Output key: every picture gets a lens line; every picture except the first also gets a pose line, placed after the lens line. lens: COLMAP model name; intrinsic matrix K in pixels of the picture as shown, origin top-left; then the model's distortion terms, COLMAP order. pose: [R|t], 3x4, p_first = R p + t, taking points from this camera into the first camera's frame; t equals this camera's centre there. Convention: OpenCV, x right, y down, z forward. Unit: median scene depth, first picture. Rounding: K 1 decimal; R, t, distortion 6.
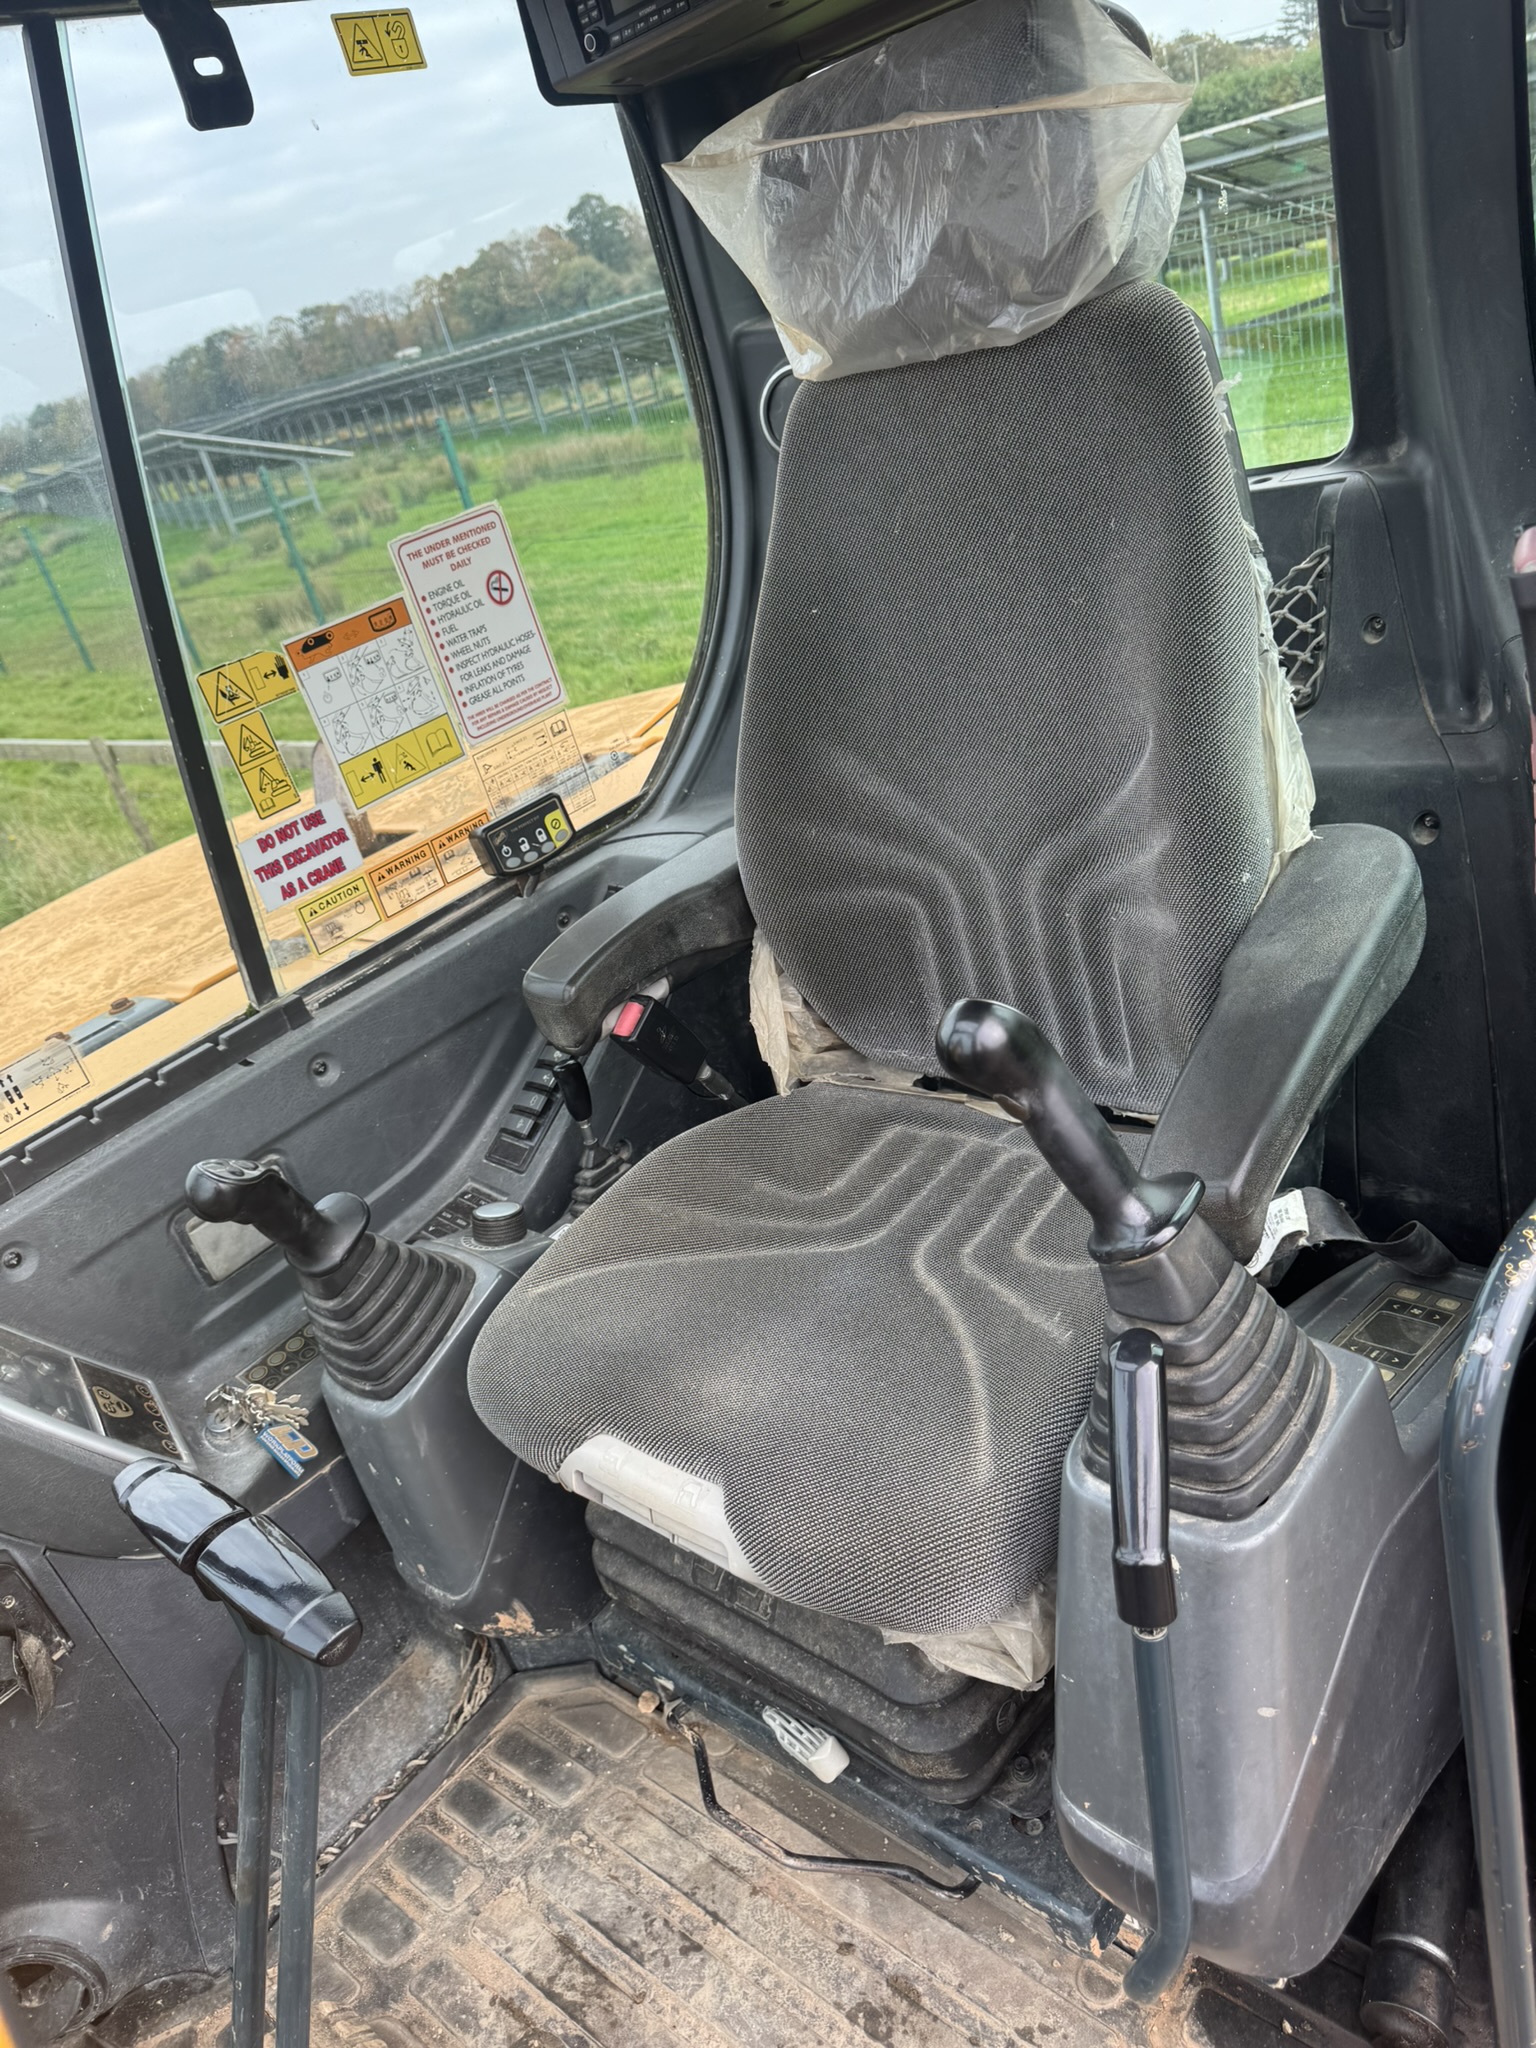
lens RADIAL K [[1441.7, 0, 774.8], [0, 1441.7, 1026.5], [0, 0, 1]] dist [0.032012, -0.043020]
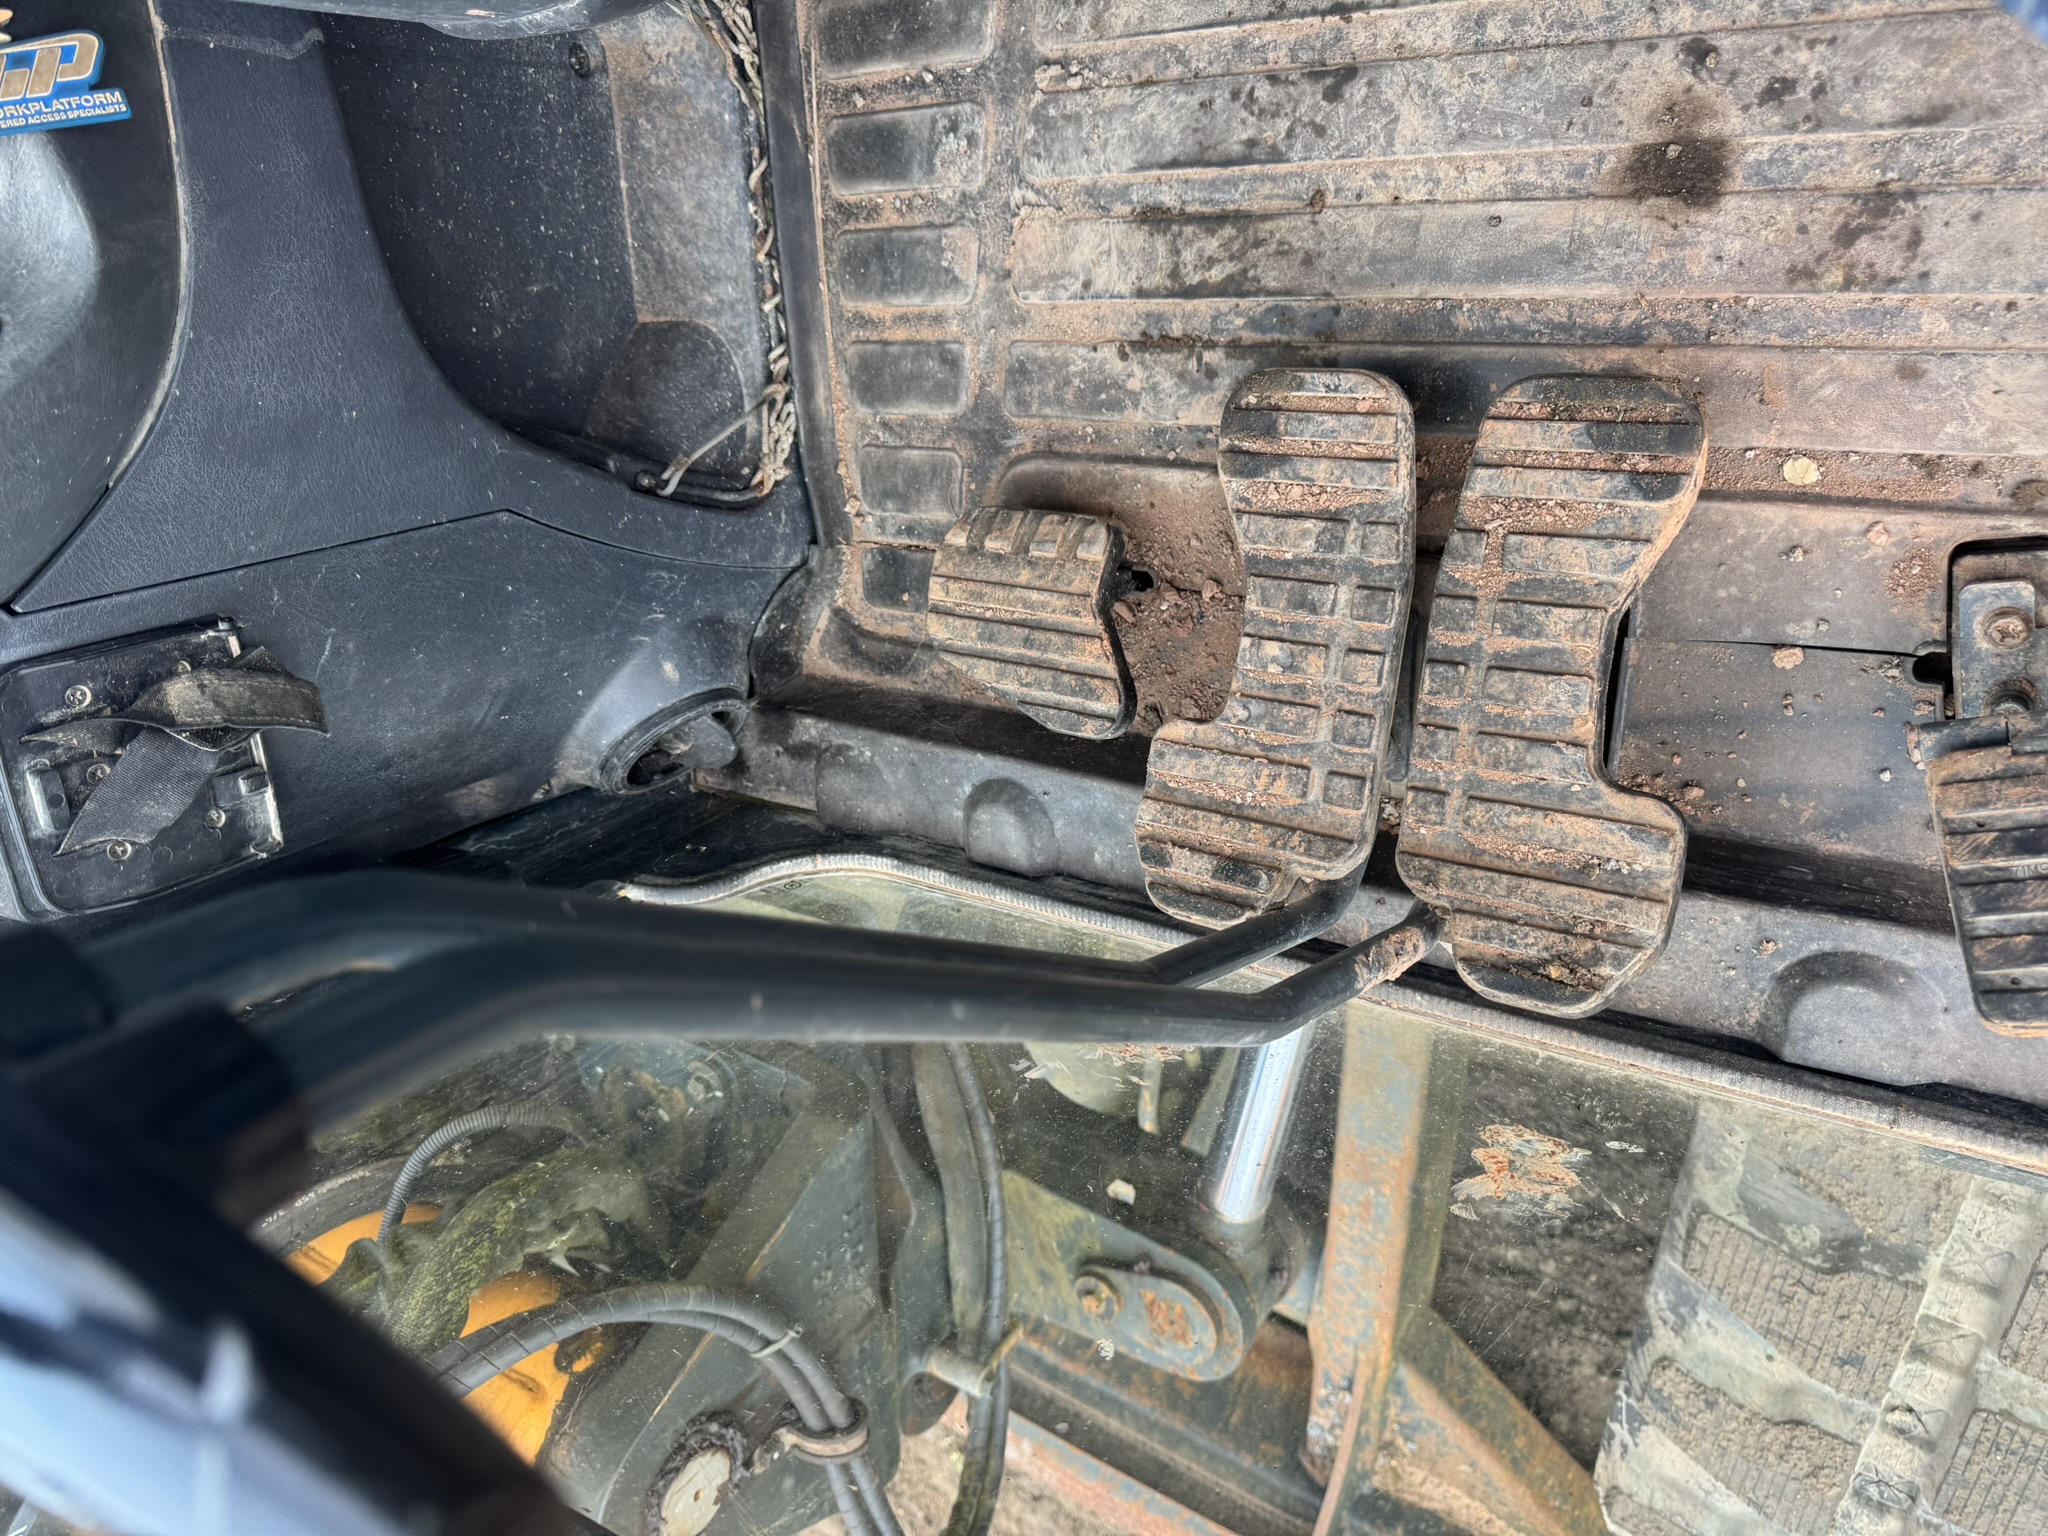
lens RADIAL K [[1441.7, 0, 1030.0], [0, 1441.7, 769.6], [0, 0, 1]] dist [0.032012, -0.043020]
pose [[0.731746, -0.550172, -0.402316, -0.064573], [0.583189, 0.199900, 0.787357, 0.167622], [-0.352759, -0.810772, 0.467130, 0.544130]]
